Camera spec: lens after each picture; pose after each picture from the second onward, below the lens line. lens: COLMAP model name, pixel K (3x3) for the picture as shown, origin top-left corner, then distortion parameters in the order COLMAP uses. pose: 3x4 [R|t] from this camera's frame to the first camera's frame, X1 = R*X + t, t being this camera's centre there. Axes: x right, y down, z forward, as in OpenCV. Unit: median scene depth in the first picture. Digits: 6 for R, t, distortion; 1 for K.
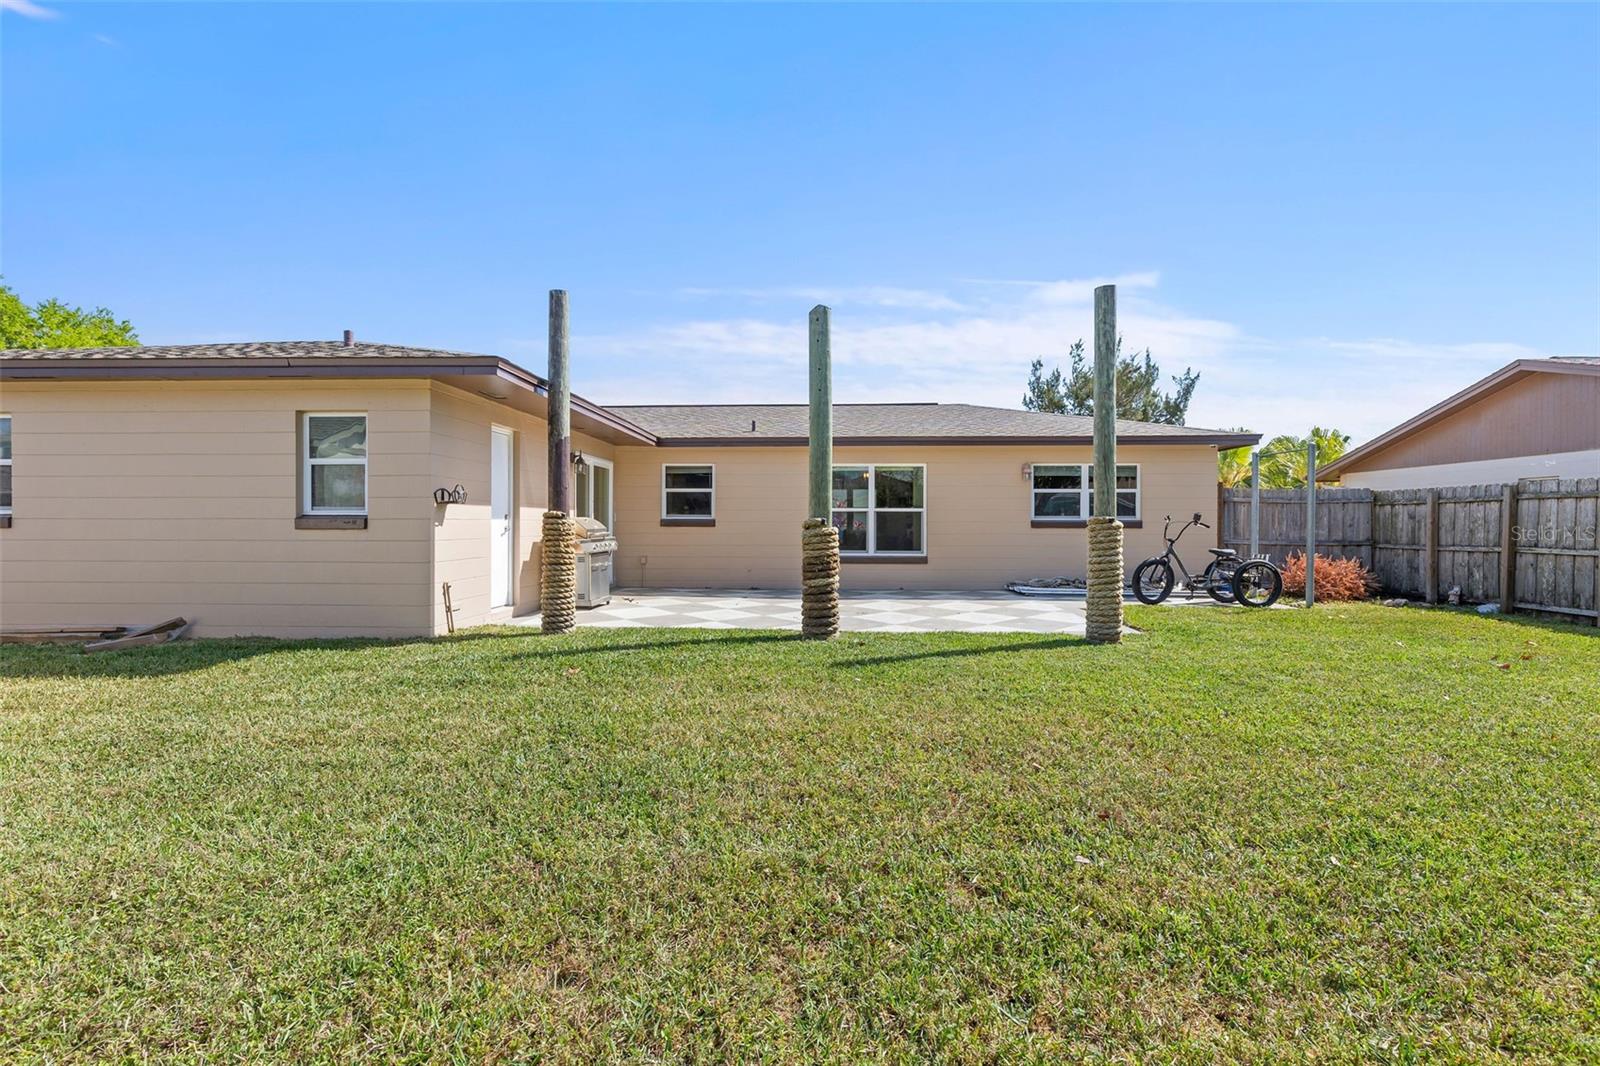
lens RADIAL K [[730.8, 0, 811.2], [0, 730.8, 536.2], [0, 0, 1]] dist [0.011031, -0.000983]
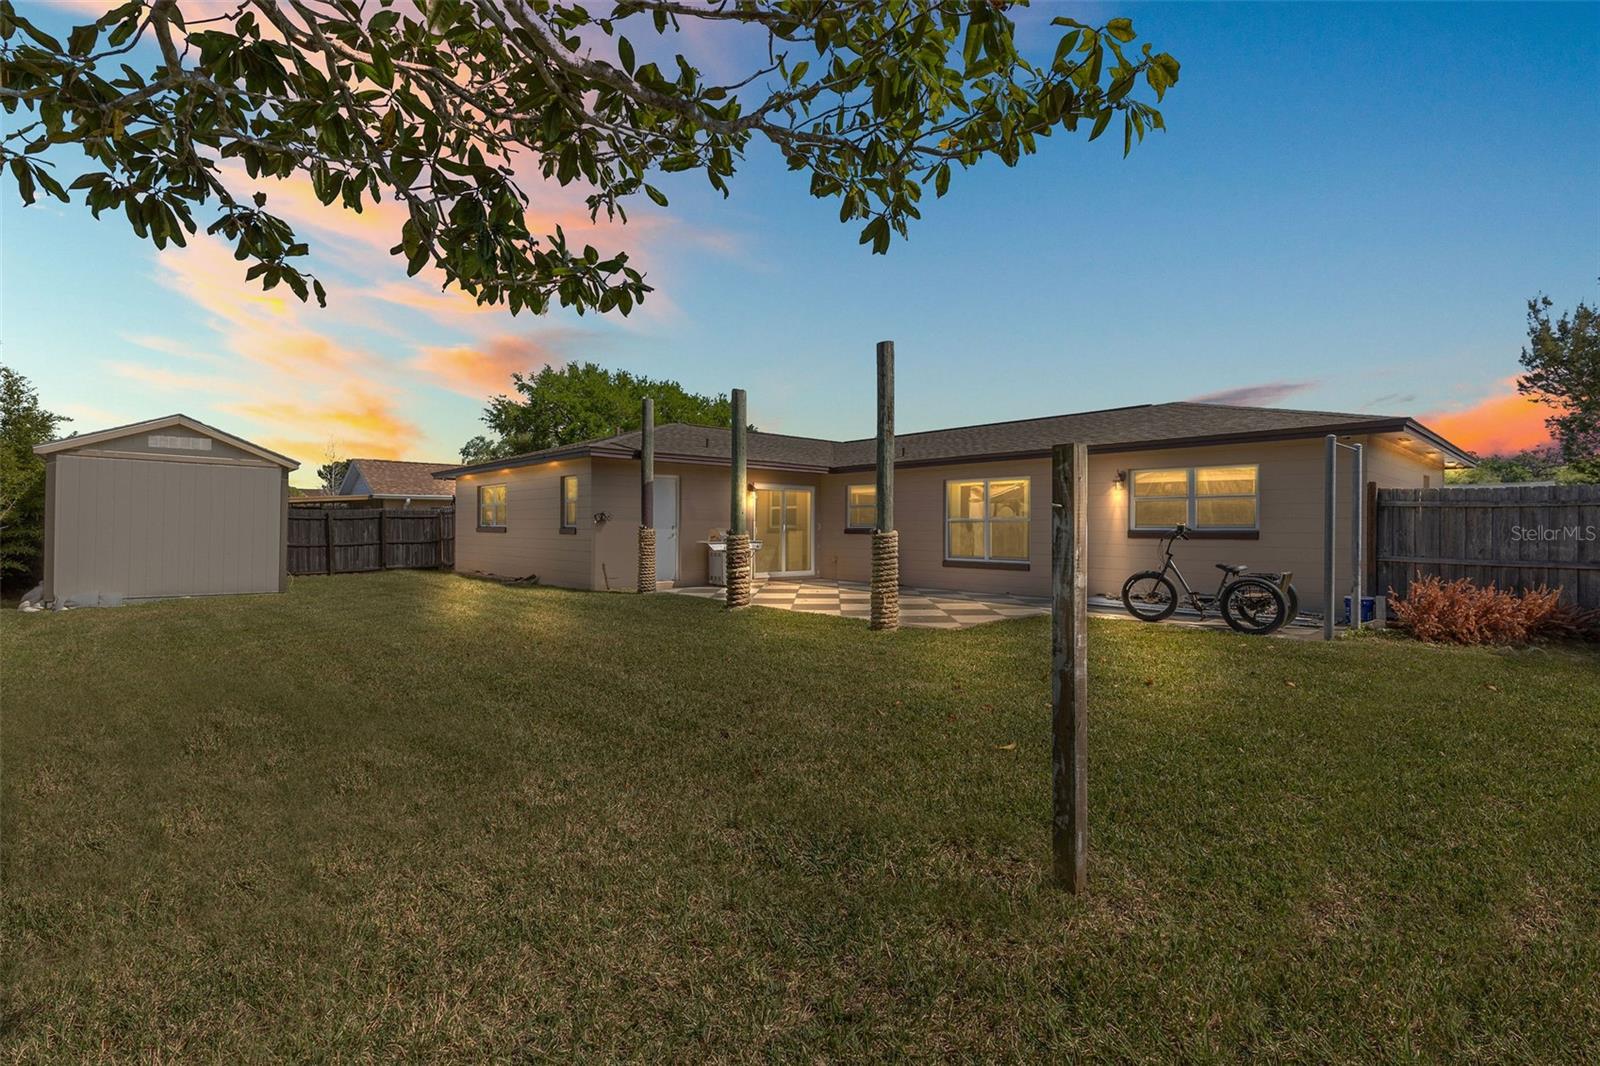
lens RADIAL K [[730.8, 0, 754.2], [0, 730.8, 526.7], [0, 0, 1]] dist [0.011031, -0.000983]
pose [[0.692153, 0.000198, -0.721751, 0.659188], [-0.018375, 0.999681, -0.017347, -0.000198], [0.721517, 0.025269, 0.691935, -0.005071]]
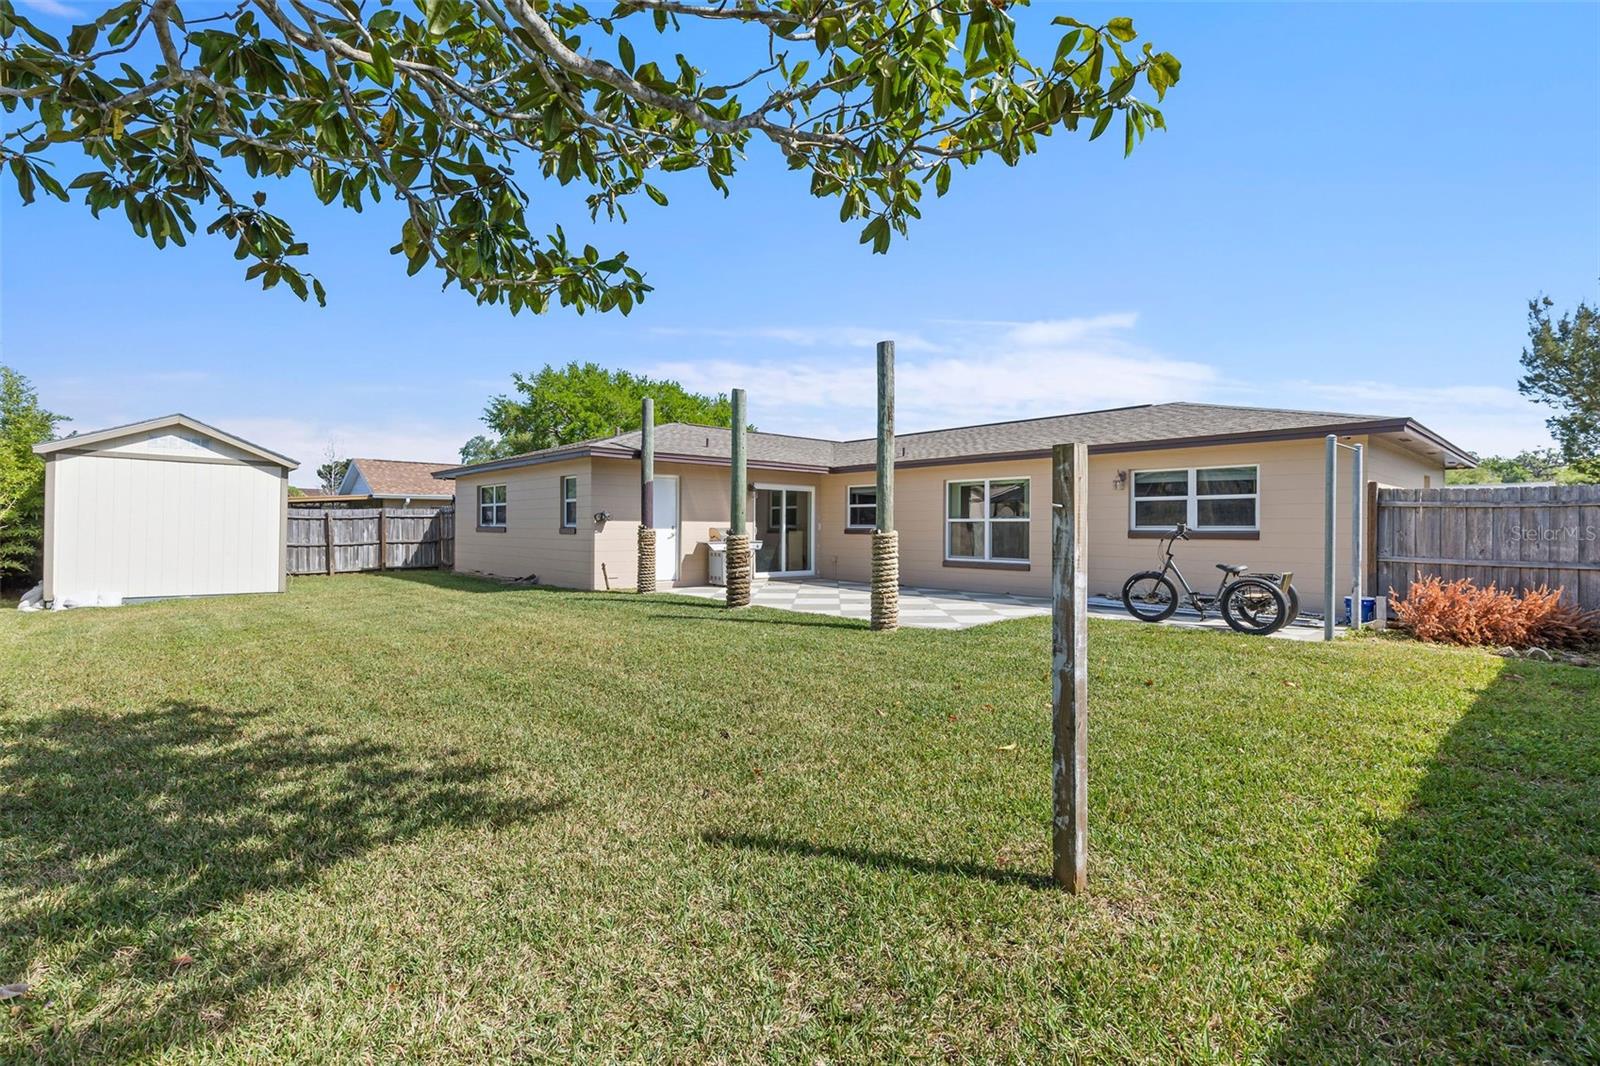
lens RADIAL K [[730.8, 0, 799.6], [0, 730.8, 527.8], [0, 0, 1]] dist [0.011031, -0.000983]
pose [[0.691386, 0.000705, -0.722485, 0.694159], [-0.018948, 0.999673, -0.017157, -0.000065], [0.722237, 0.025552, 0.691174, 0.032717]]
